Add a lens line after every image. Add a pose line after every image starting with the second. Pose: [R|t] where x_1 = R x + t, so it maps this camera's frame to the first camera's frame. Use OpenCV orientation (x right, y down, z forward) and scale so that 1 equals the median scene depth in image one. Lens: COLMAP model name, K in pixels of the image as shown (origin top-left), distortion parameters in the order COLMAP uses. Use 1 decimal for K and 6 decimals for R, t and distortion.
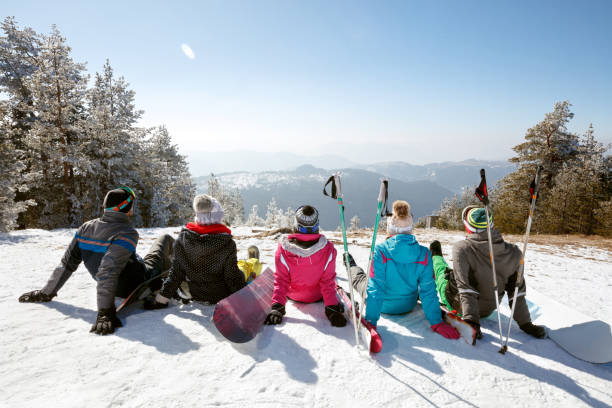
lens RADIAL K [[275.9, 0, 306.0], [0, 275.9, 204.0], [0, 0, 1]] dist [-0.029441, 0.008709]
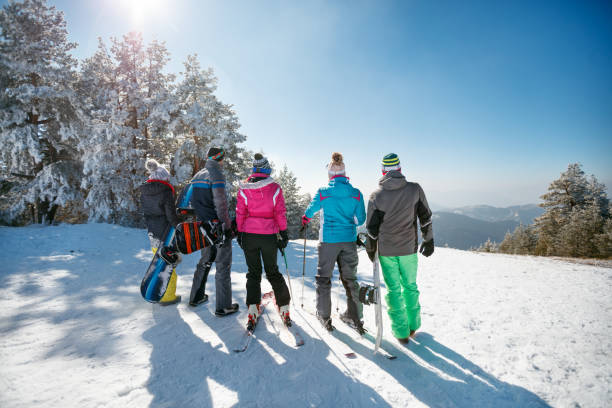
lens RADIAL K [[277.3, 0, 306.0], [0, 277.3, 204.0], [0, 0, 1]] dist [-0.023050, 0.006588]
pose [[0.933688, -0.029123, -0.356900, 0.147516], [-0.025250, 0.988852, -0.146748, 0.072352], [0.357195, 0.146029, 0.922544, -0.777752]]
